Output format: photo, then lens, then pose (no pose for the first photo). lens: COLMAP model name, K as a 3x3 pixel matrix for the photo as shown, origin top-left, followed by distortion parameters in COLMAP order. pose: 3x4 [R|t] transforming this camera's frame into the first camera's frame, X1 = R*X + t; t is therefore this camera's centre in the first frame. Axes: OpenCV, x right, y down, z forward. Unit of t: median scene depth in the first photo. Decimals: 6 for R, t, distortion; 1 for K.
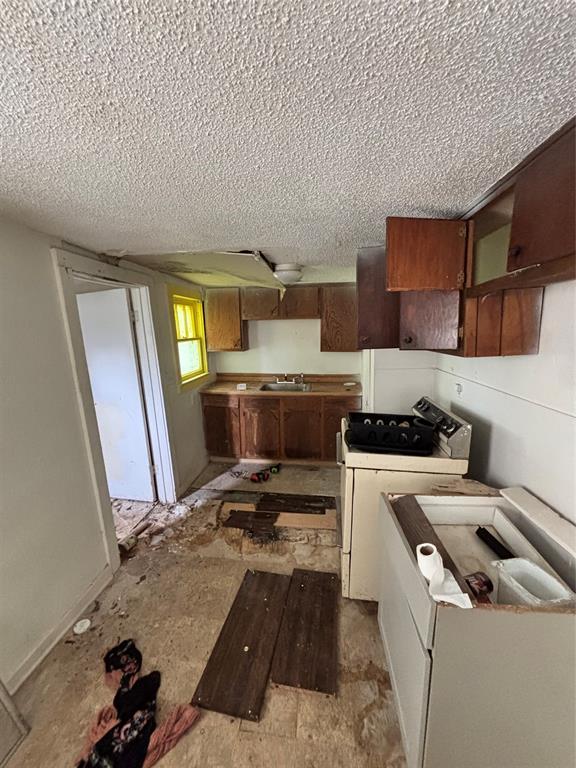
lens RADIAL K [[307.9, 0, 287.8], [0, 307.9, 386.3], [0, 0, 1]] dist [0.003988, 0.000589]
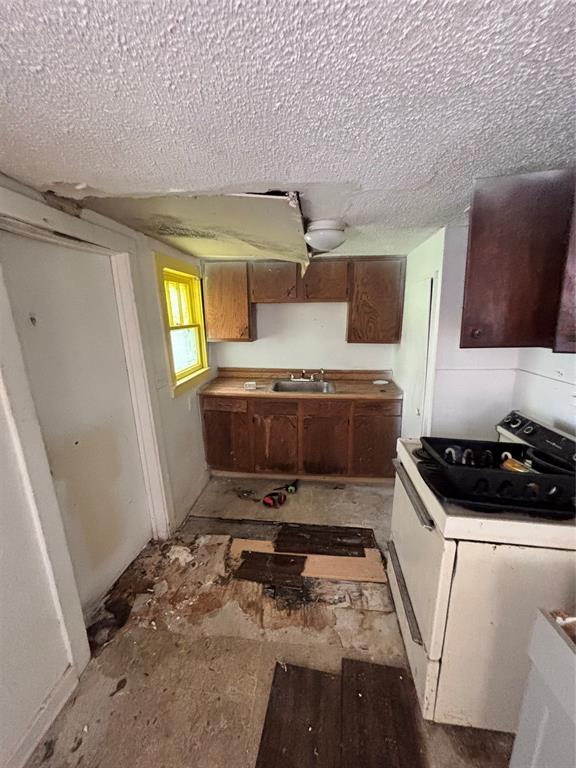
lens RADIAL K [[307.9, 0, 288.1], [0, 307.9, 386.8], [0, 0, 1]] dist [0.003988, 0.000589]
pose [[0.999732, 0.003457, 0.022886, -0.089859], [-0.004507, 0.998932, 0.045974, -0.044735], [-0.022703, -0.046064, 0.998680, 0.245897]]
